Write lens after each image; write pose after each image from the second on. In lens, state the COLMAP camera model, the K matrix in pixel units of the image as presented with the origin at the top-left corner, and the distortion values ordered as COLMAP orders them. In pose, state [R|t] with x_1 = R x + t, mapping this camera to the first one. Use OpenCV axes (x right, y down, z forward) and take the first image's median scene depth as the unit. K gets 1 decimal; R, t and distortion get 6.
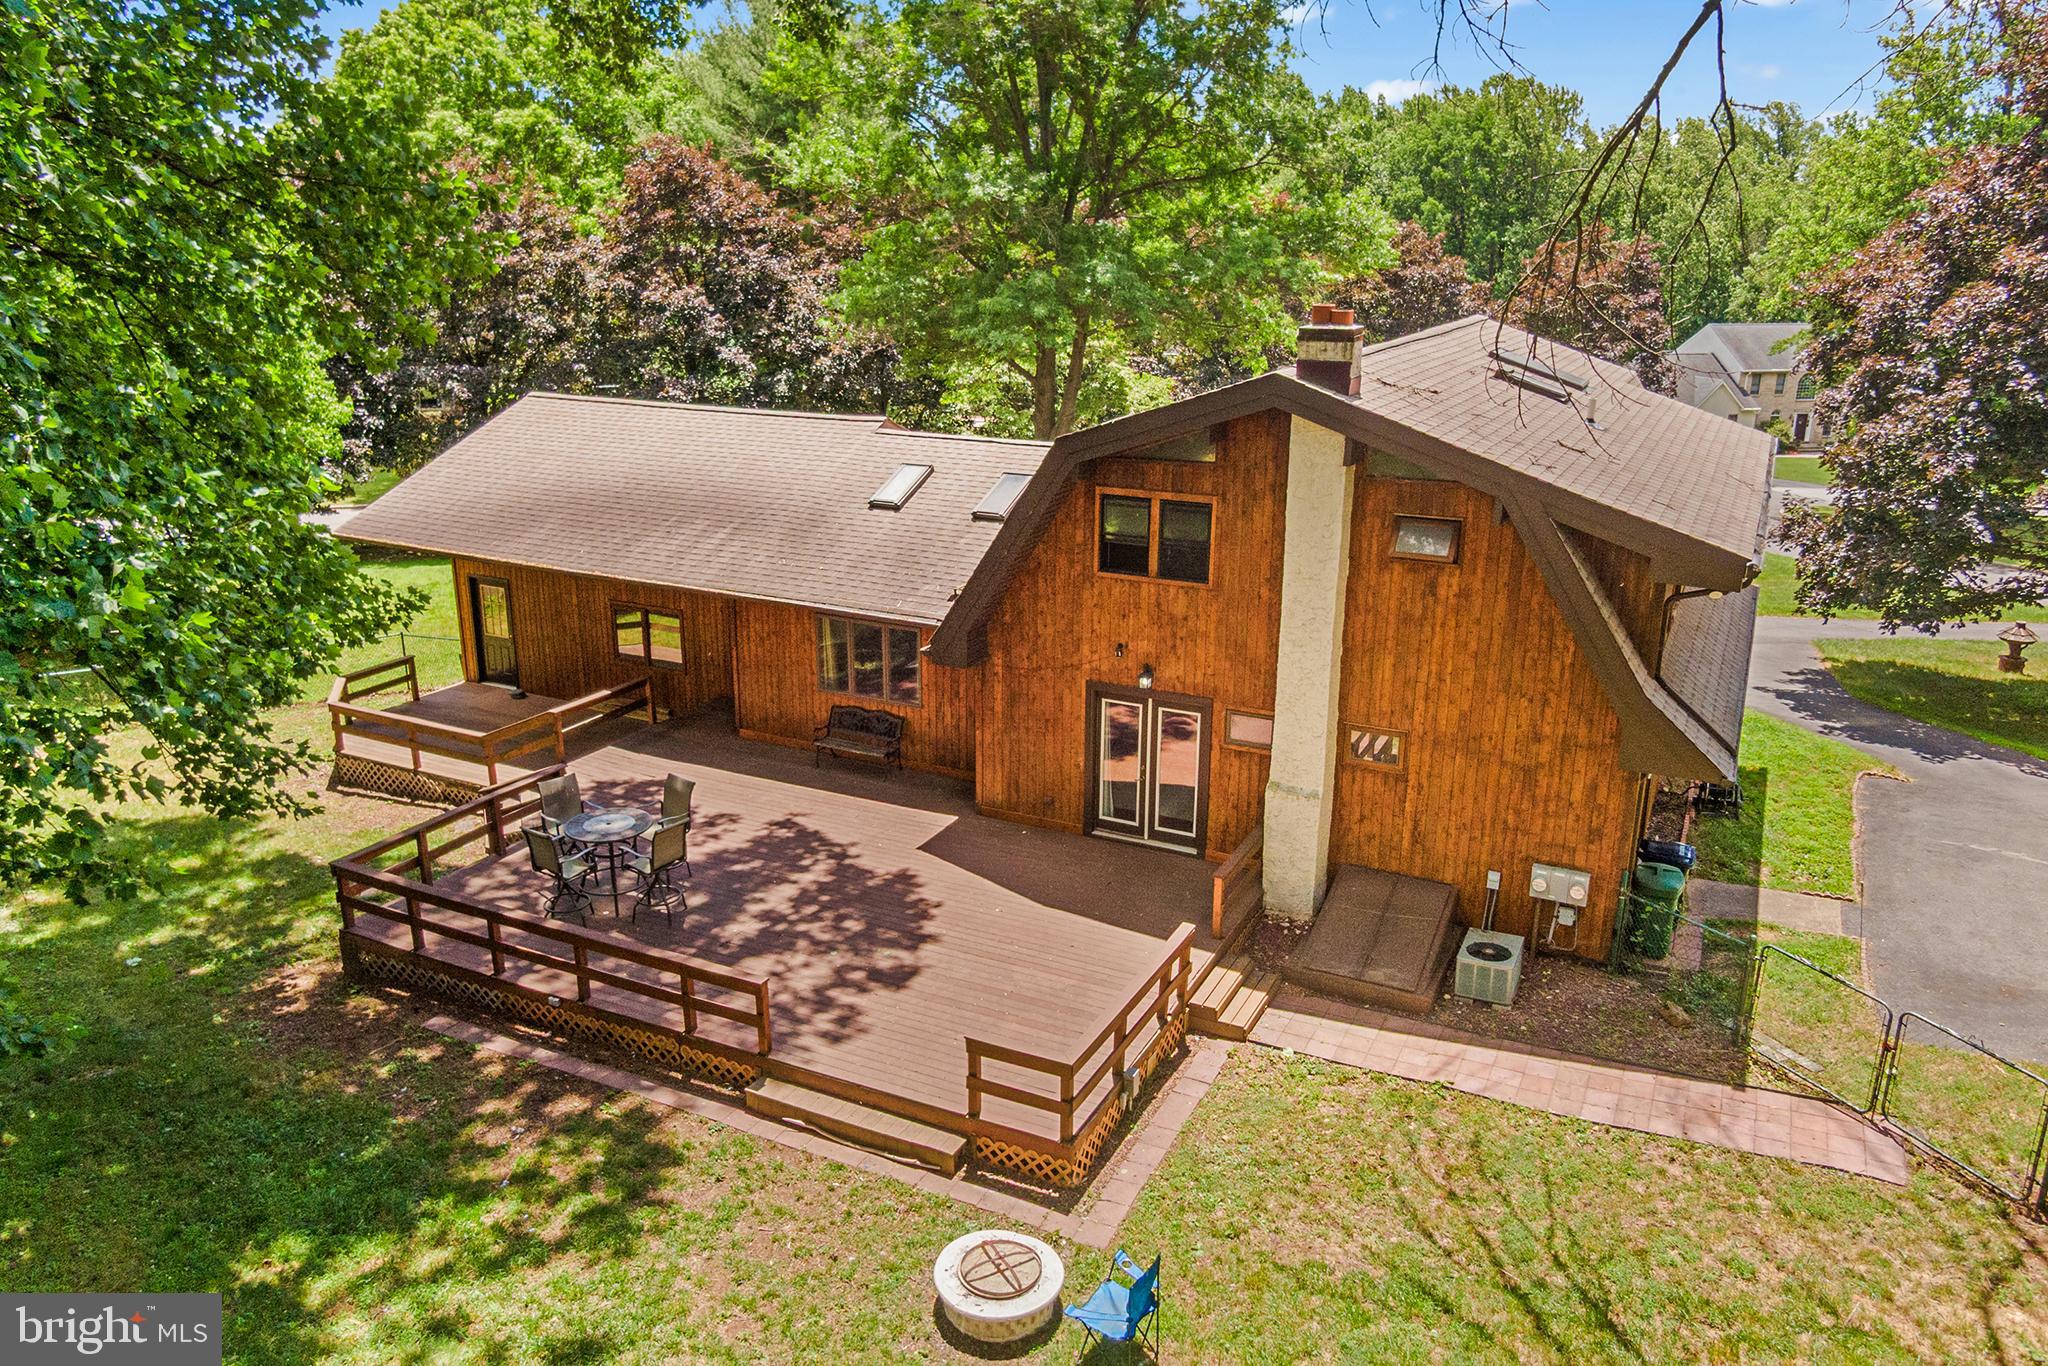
lens RADIAL K [[1462.2, 0, 1024.0], [0, 1462.2, 683.0], [0, 0, 1]] dist [0.029007, -0.055152]
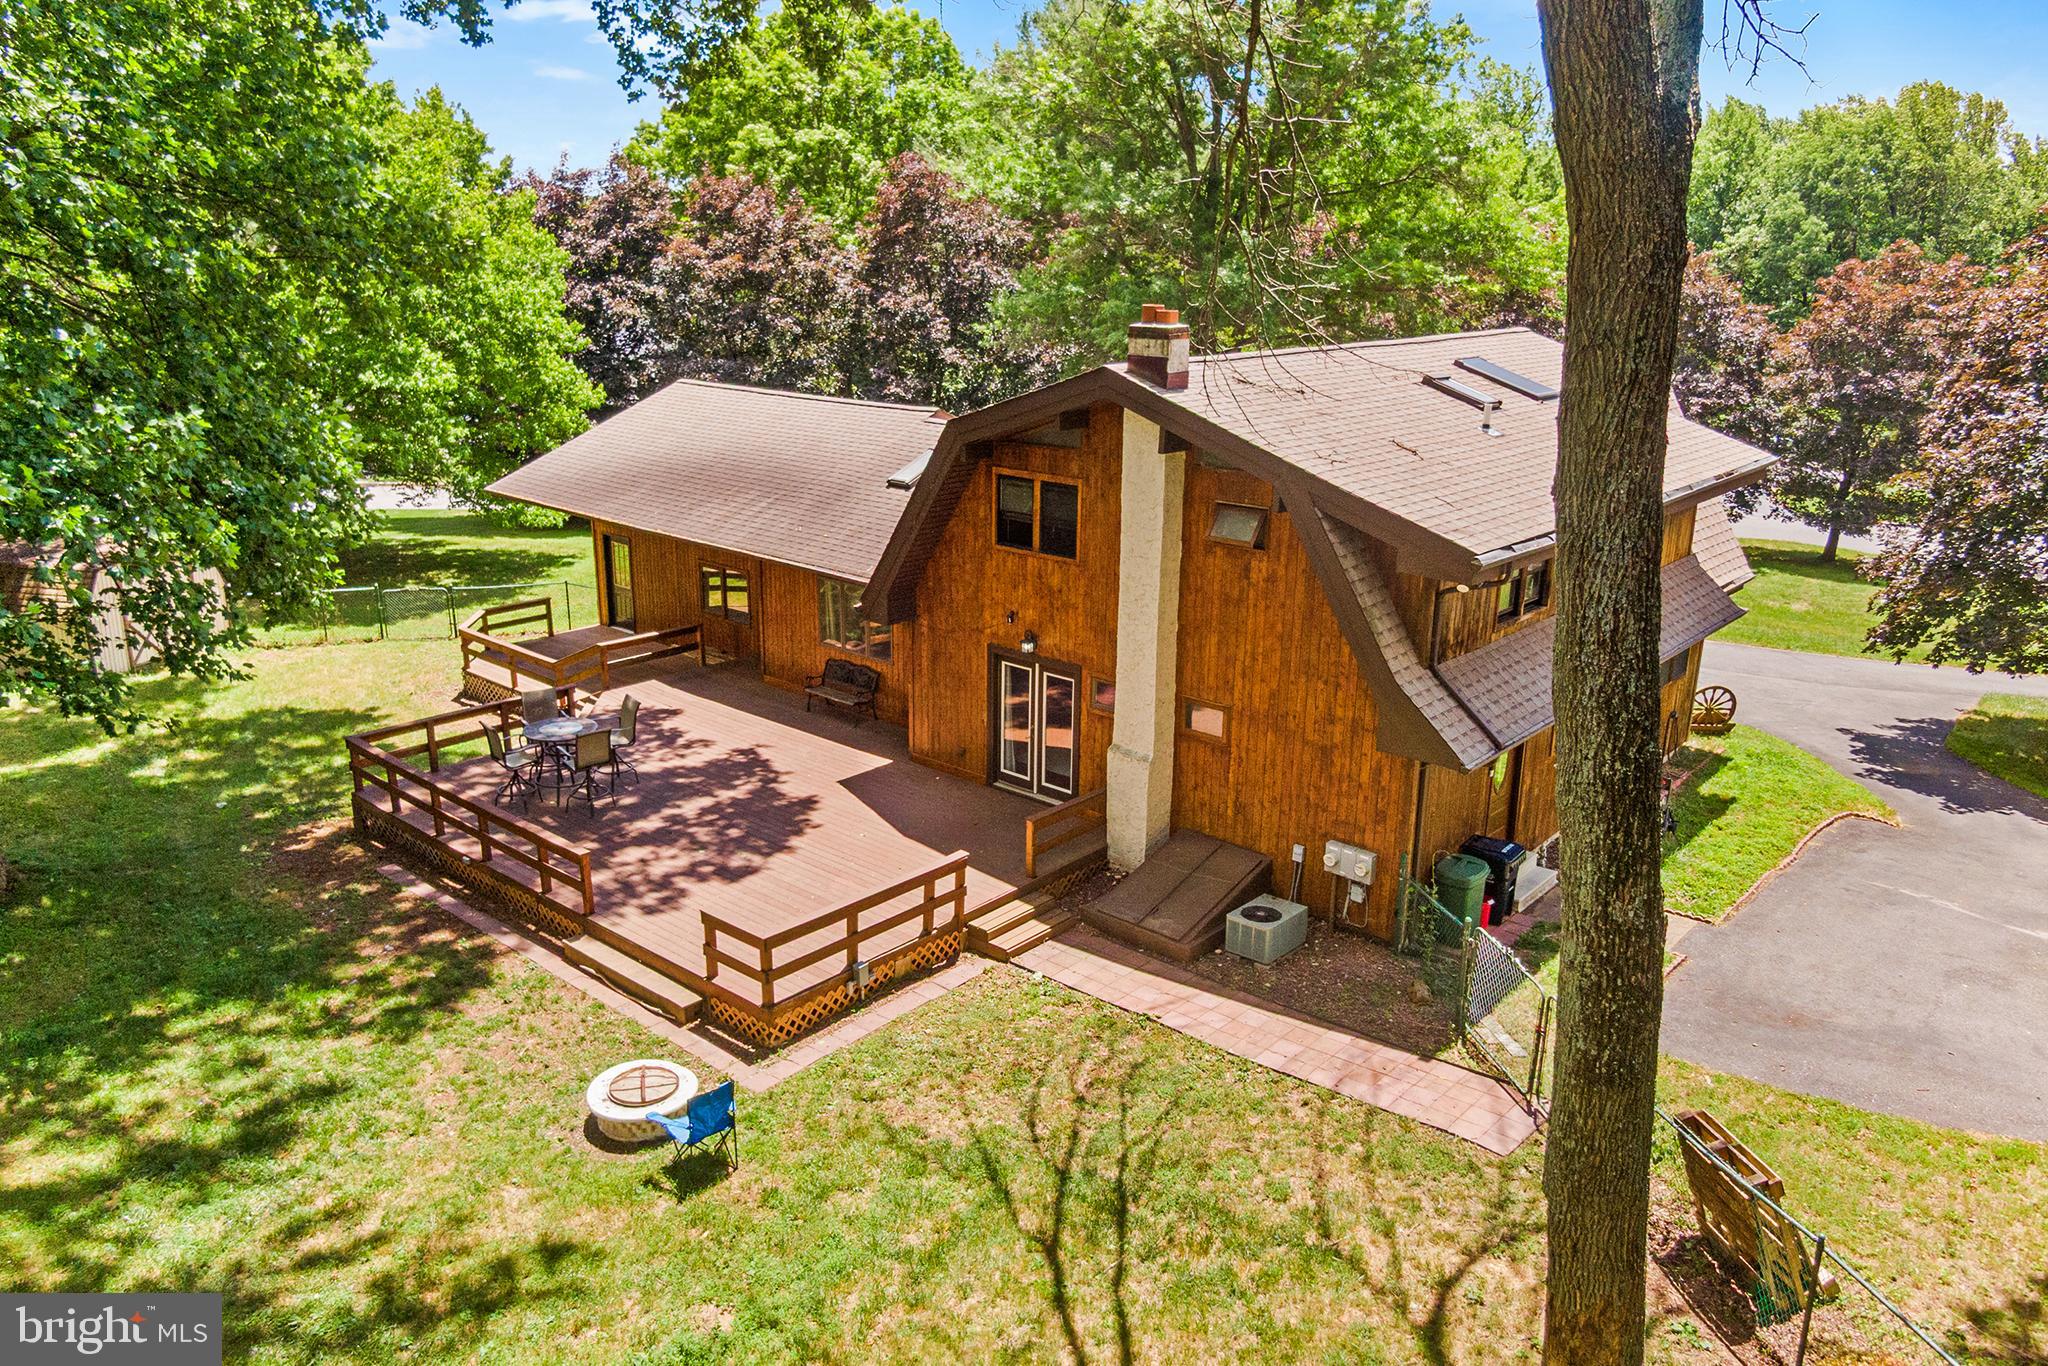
lens RADIAL K [[1450.9, 0, 1010.2], [0, 1450.9, 685.1], [0, 0, 1]] dist [0.032144, -0.063183]
pose [[0.967662, 0.080336, -0.239116, 0.360348], [-0.081877, 0.996636, 0.003496, 0.027179], [0.238592, 0.016195, 0.970985, -0.067519]]
